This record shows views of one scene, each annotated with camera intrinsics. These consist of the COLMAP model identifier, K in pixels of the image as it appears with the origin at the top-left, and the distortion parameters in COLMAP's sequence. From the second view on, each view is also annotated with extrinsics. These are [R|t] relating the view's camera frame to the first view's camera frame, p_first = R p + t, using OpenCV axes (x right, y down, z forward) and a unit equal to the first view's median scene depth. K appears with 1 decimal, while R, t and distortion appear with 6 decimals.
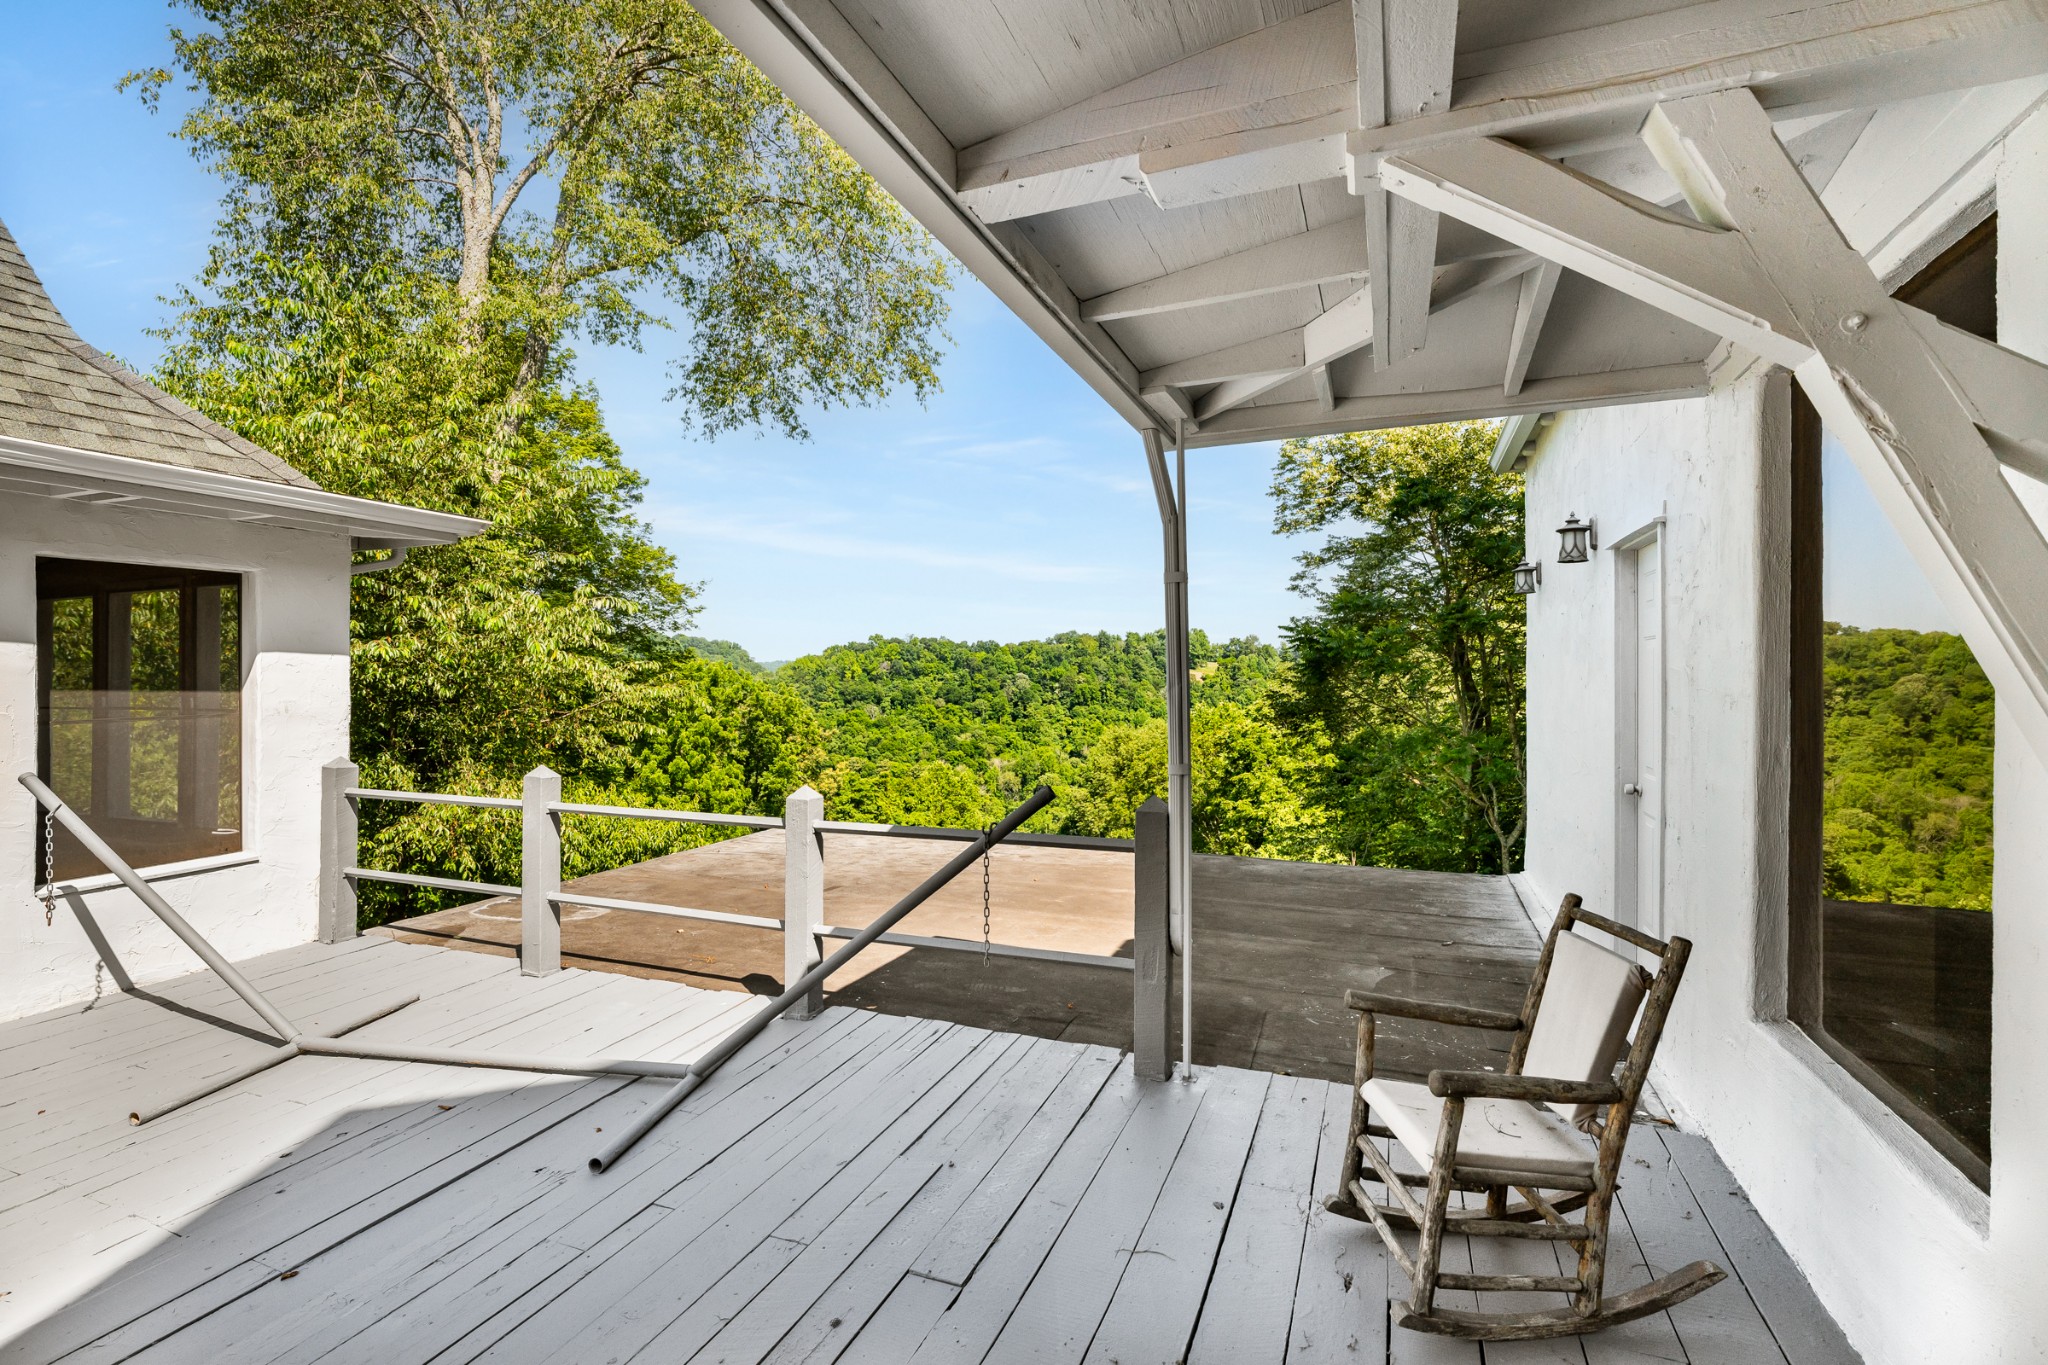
lens RADIAL K [[912.3, 0, 1027.3], [0, 912.3, 673.3], [0, 0, 1]] dist [-0.020348, 0.000497]
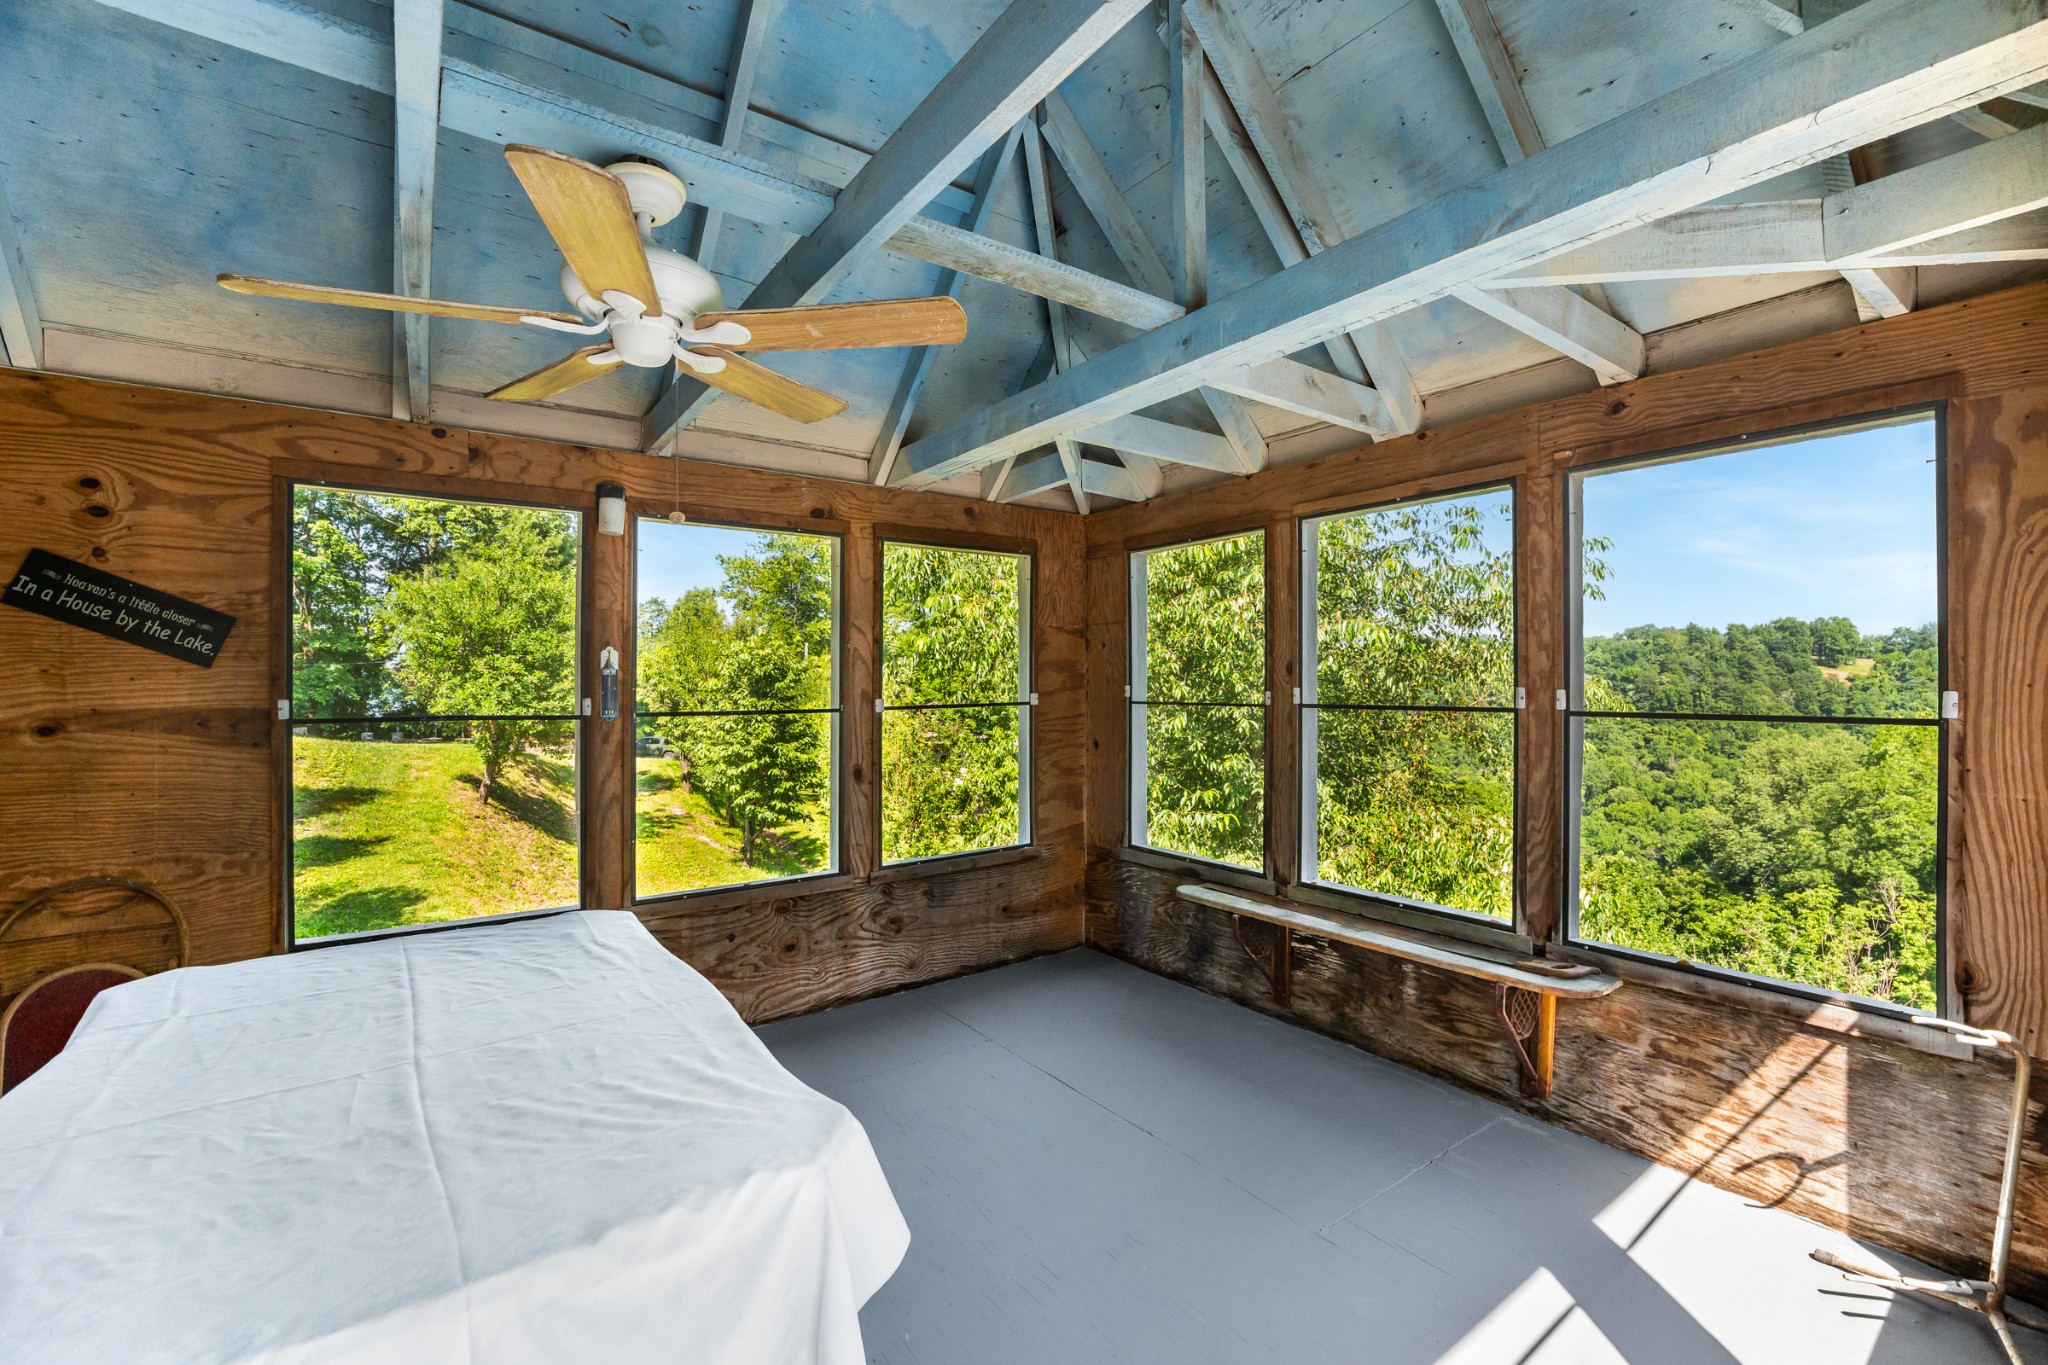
lens RADIAL K [[840.5, 0, 1024.0], [0, 840.5, 682.5], [0, 0, 1]] dist [-0.026640, 0.000047]
pose [[0.845358, 0.003601, -0.534188, -0.452827], [0.001587, 0.999956, 0.009254, 0.008662], [0.534198, -0.008671, 0.845315, 0.209253]]
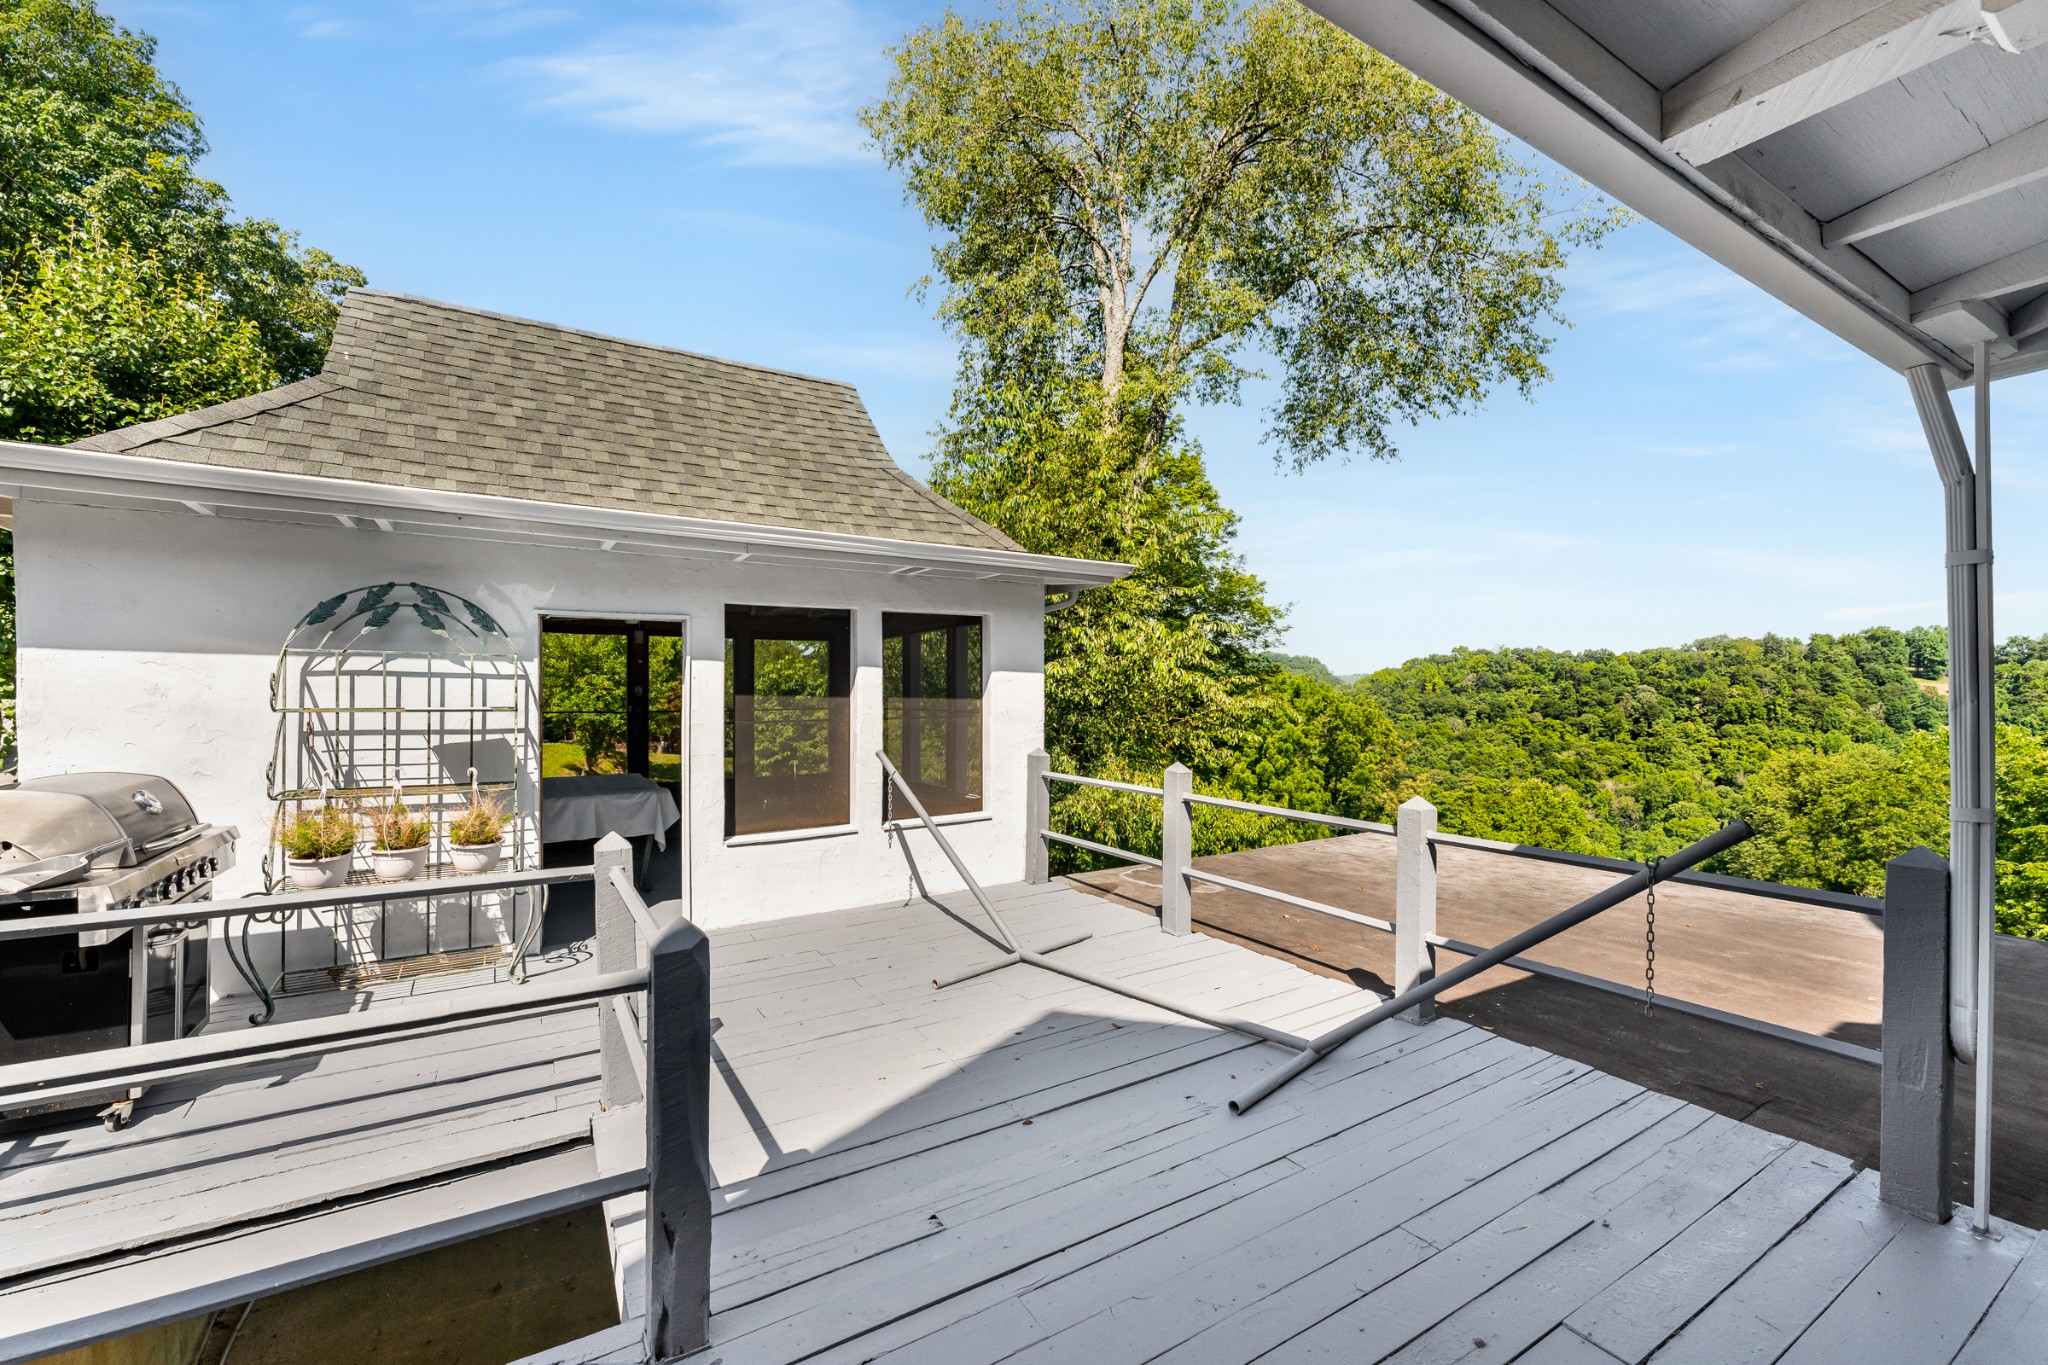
lens RADIAL K [[827.7, 0, 1017.4], [0, 827.7, 699.5], [0, 0, 1]] dist [0.001437, -0.000248]
pose [[0.793819, 0.009253, -0.608083, -0.012274], [0.000786, 0.999868, 0.016241, -0.000314], [0.608153, -0.013370, 0.793707, -0.003863]]
